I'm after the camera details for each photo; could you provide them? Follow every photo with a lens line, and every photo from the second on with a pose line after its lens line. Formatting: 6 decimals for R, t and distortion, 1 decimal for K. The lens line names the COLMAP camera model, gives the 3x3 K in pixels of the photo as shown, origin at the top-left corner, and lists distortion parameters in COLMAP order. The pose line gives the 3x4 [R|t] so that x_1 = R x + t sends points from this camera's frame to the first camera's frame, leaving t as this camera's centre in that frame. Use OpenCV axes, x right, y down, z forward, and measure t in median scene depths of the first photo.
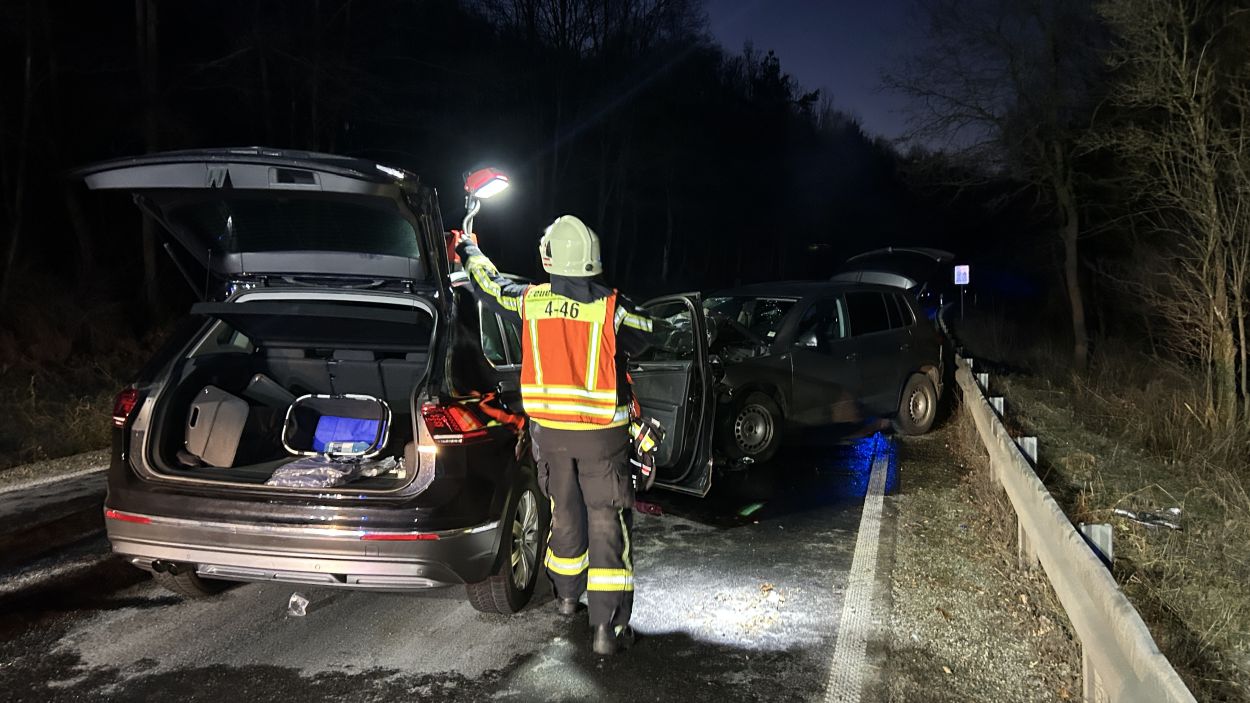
lens RADIAL K [[942.8, 0, 613.0], [0, 942.8, 351.4], [0, 0, 1]] dist [0.041774, -0.045827]
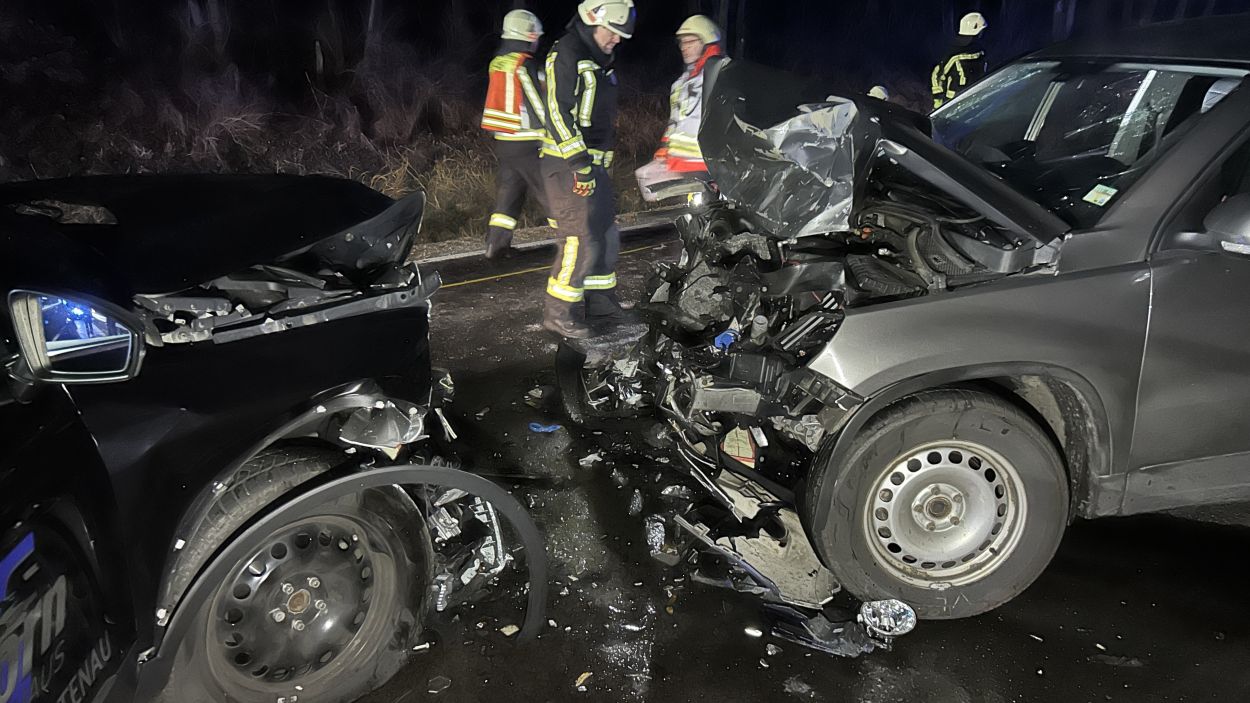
lens RADIAL K [[942.8, 0, 631.8], [0, 942.8, 357.8], [0, 0, 1]] dist [0.041774, -0.045827]
pose [[0.870064, 0.147558, -0.470335, 0.174542], [-0.033500, 0.969639, 0.242234, -0.033724], [0.491799, -0.195003, 0.848591, 0.616983]]
